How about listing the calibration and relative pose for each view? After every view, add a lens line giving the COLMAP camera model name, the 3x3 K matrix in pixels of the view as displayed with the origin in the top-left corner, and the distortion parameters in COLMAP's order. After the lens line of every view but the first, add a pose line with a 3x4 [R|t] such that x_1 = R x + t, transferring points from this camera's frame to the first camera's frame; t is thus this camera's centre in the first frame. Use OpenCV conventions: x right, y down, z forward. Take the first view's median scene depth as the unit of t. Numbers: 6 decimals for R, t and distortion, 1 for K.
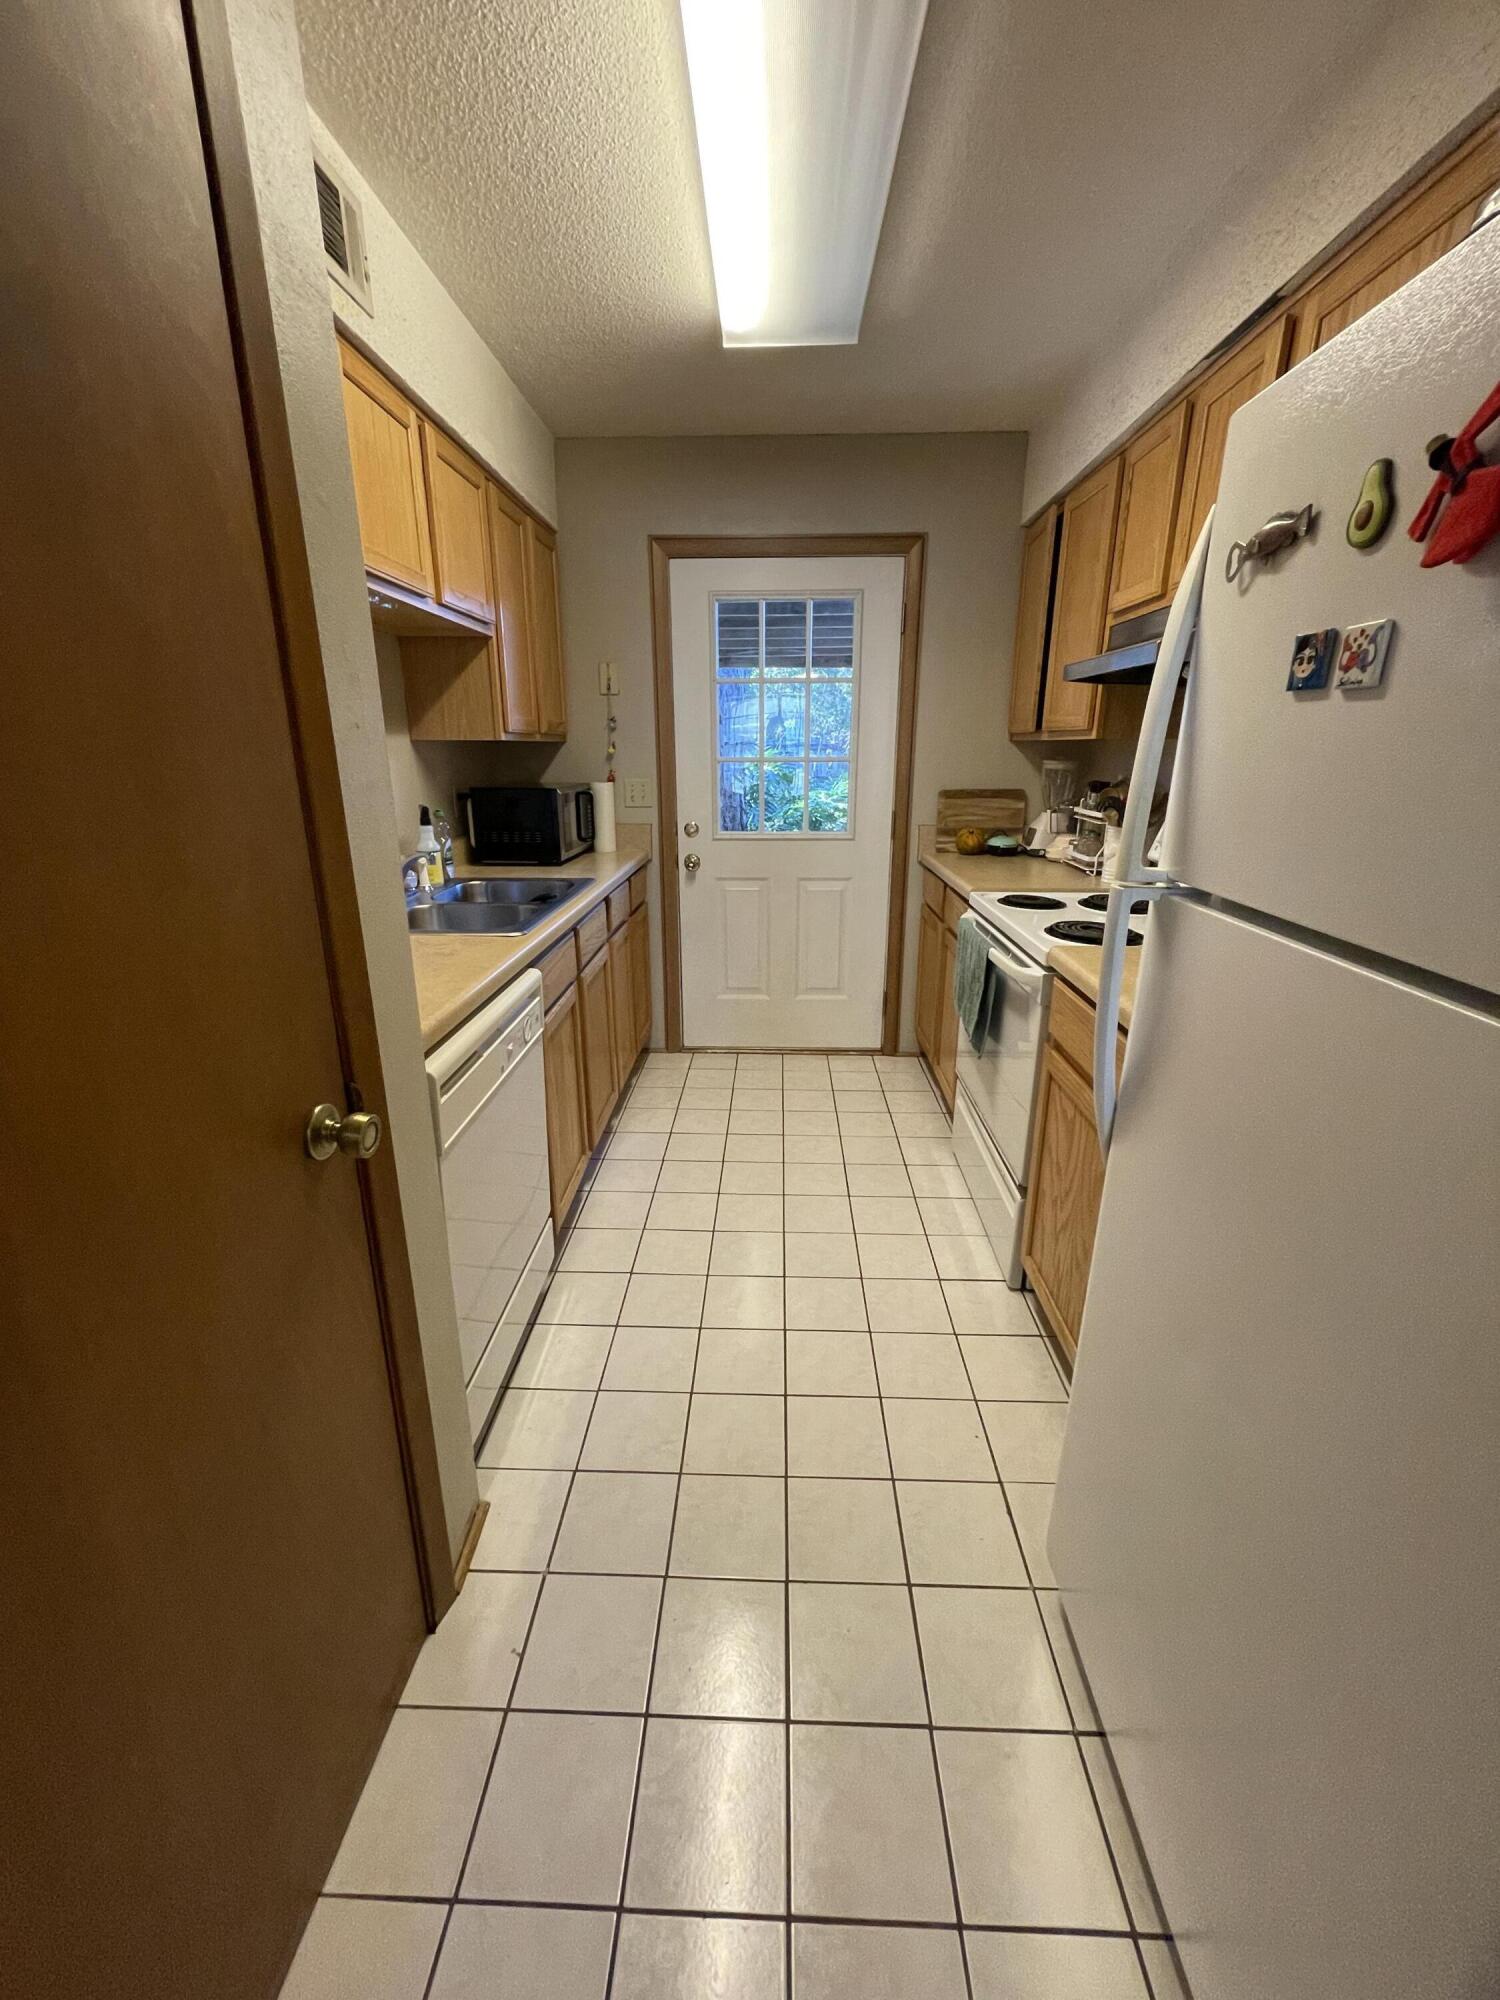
lens RADIAL K [[807.7, 0, 746.9], [0, 807.7, 999.3], [0, 0, 1]] dist [-0.001641, 0.000038]
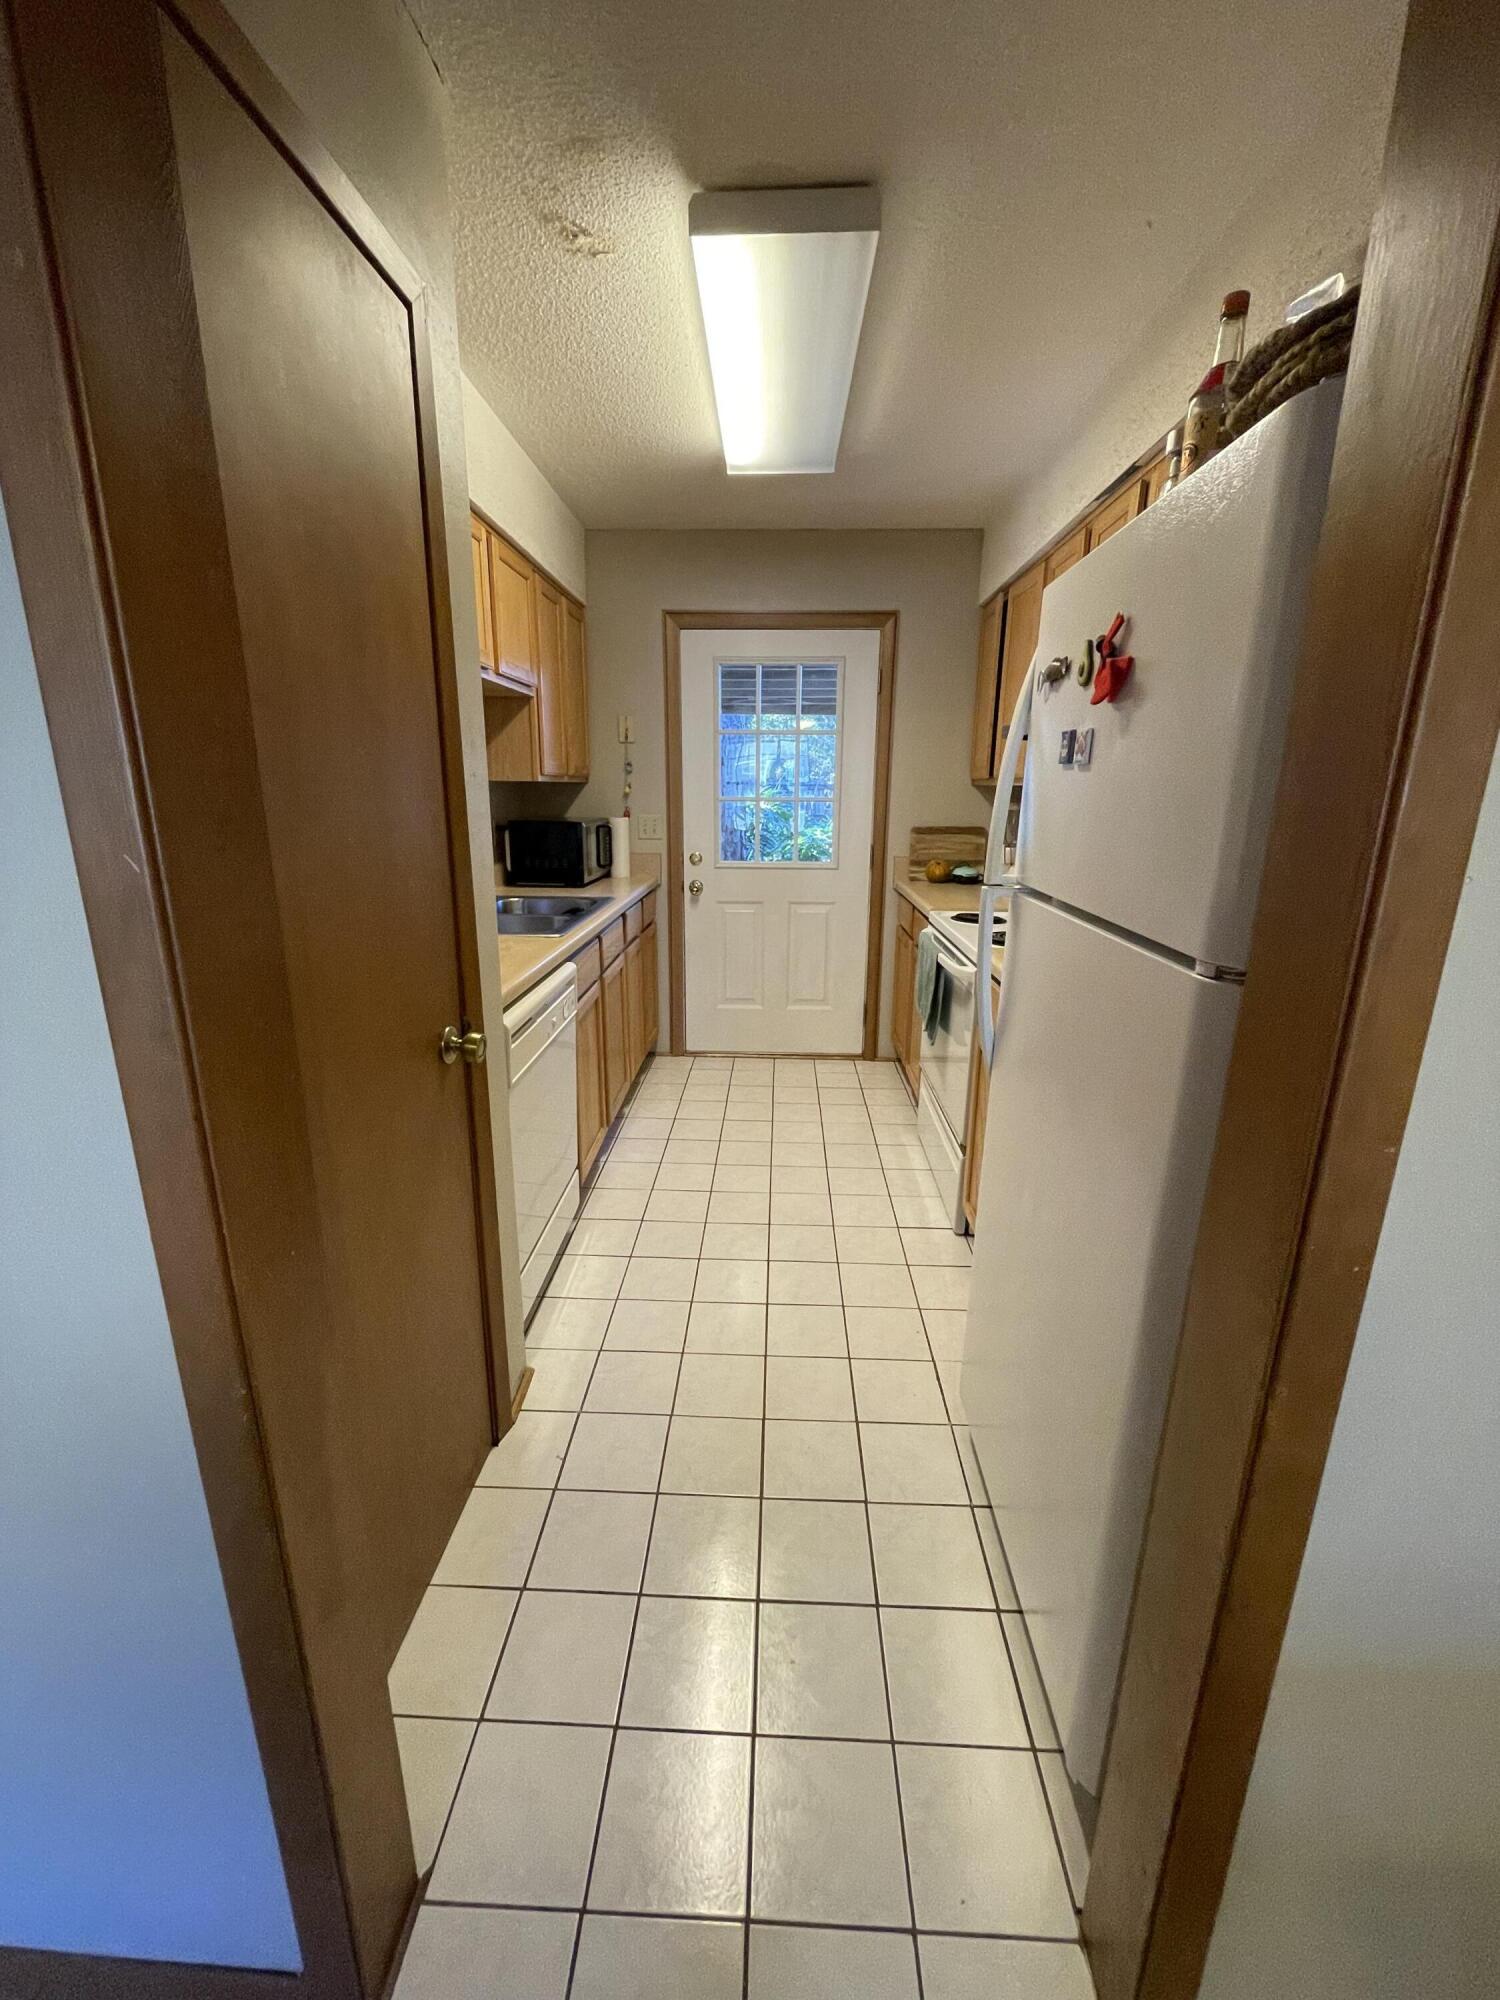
lens RADIAL K [[807.7, 0, 741.8], [0, 807.7, 997.9], [0, 0, 1]] dist [-0.001641, 0.000038]
pose [[0.999926, 0.010665, -0.005873, 0.009002], [-0.010925, 0.998876, -0.046123, 0.061170], [0.005374, 0.046184, 0.998919, -0.212652]]
